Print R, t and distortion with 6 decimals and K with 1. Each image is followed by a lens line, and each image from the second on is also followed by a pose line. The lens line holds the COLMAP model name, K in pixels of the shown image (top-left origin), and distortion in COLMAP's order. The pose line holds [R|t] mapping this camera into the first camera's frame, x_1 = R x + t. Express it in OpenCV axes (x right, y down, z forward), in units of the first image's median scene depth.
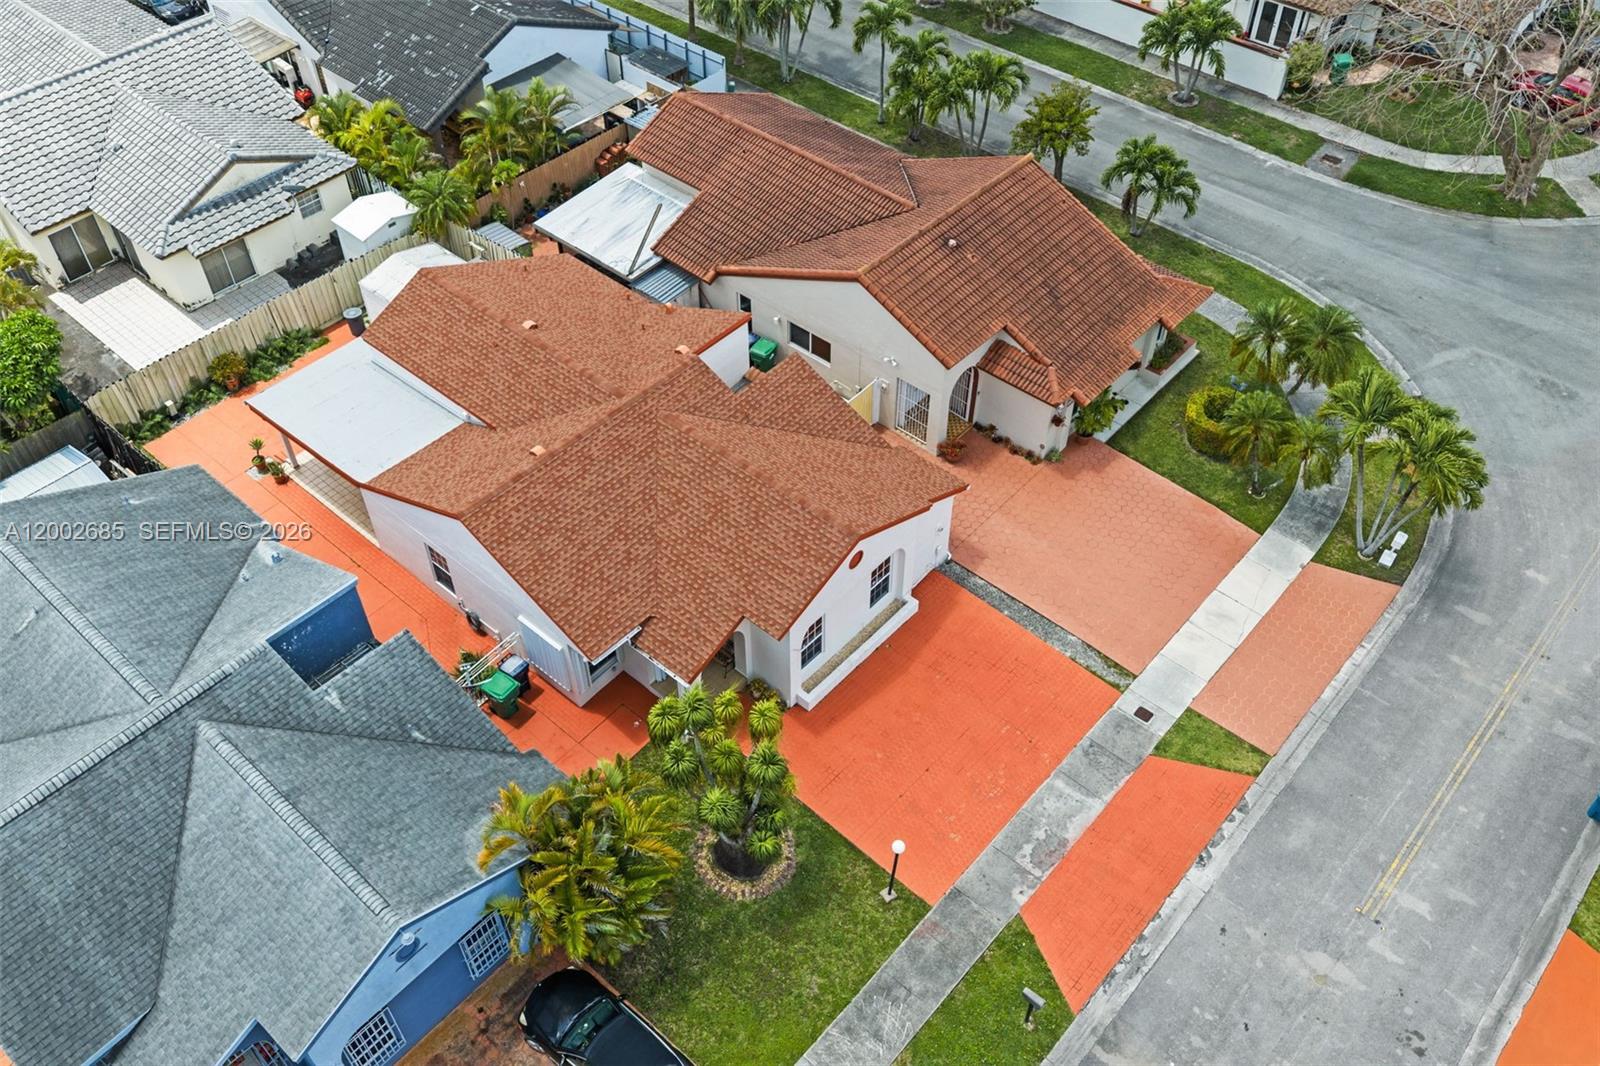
lens RADIAL K [[1323.4, 0, 805.4], [0, 1323.4, 531.7], [0, 0, 1]] dist [0.000430, -0.000716]
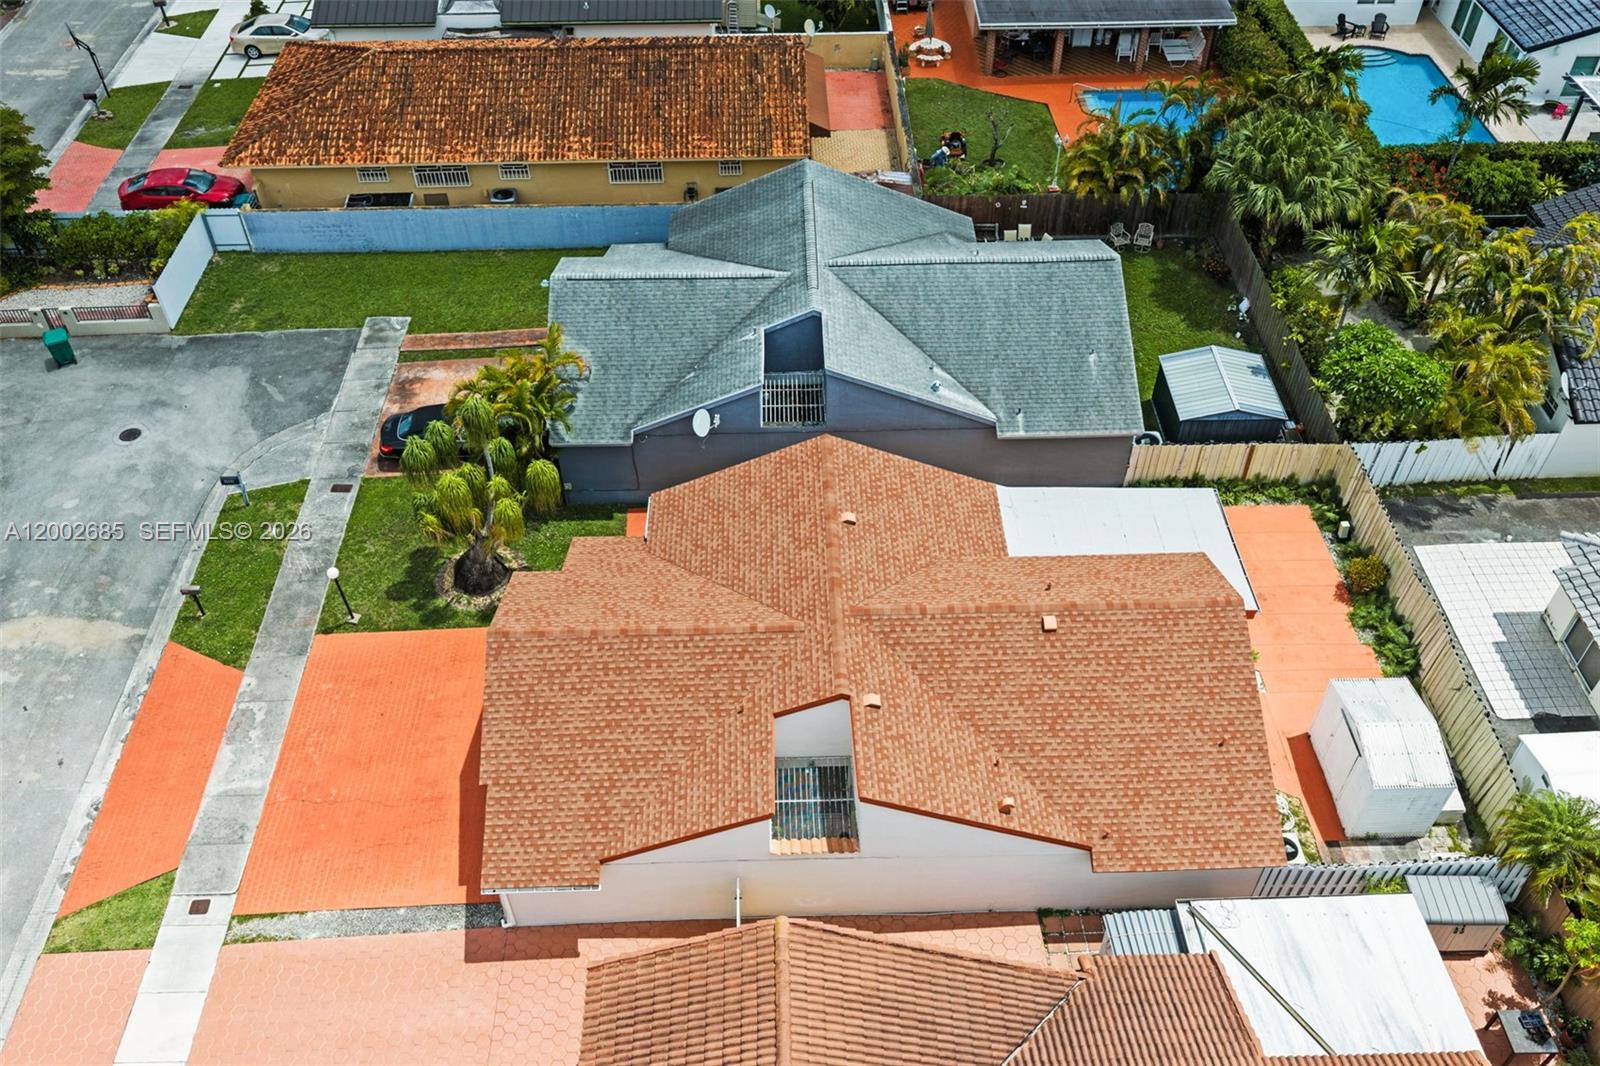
lens RADIAL K [[1323.4, 0, 805.4], [0, 1323.4, 531.7], [0, 0, 1]] dist [0.000430, -0.000716]
pose [[-0.729186, 0.482318, -0.485446, 0.268192], [-0.494362, 0.119229, 0.861040, -0.829326], [0.473174, 0.867844, 0.151499, 0.842291]]
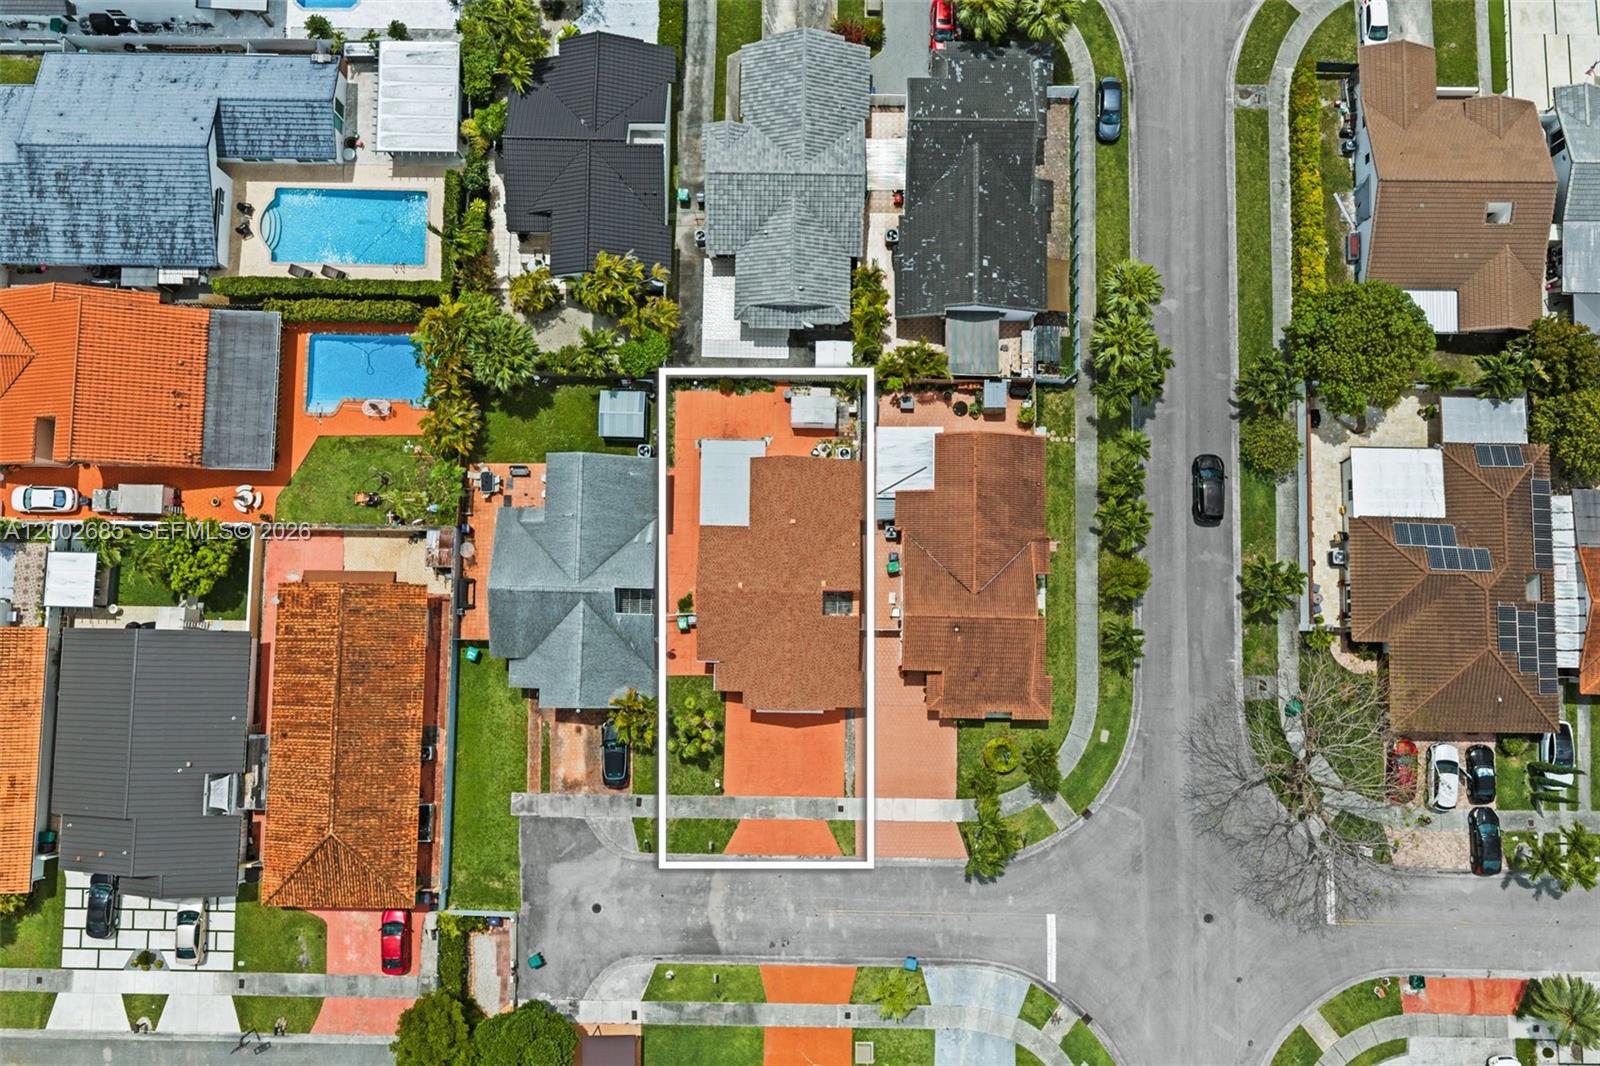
lens RADIAL K [[1323.4, 0, 805.4], [0, 1323.4, 531.7], [0, 0, 1]] dist [0.000430, -0.000716]
pose [[0.648202, 0.757564, -0.077010, -0.003504], [-0.550186, 0.535863, 0.640427, -1.790332], [0.526431, -0.372756, 0.764149, -0.831213]]
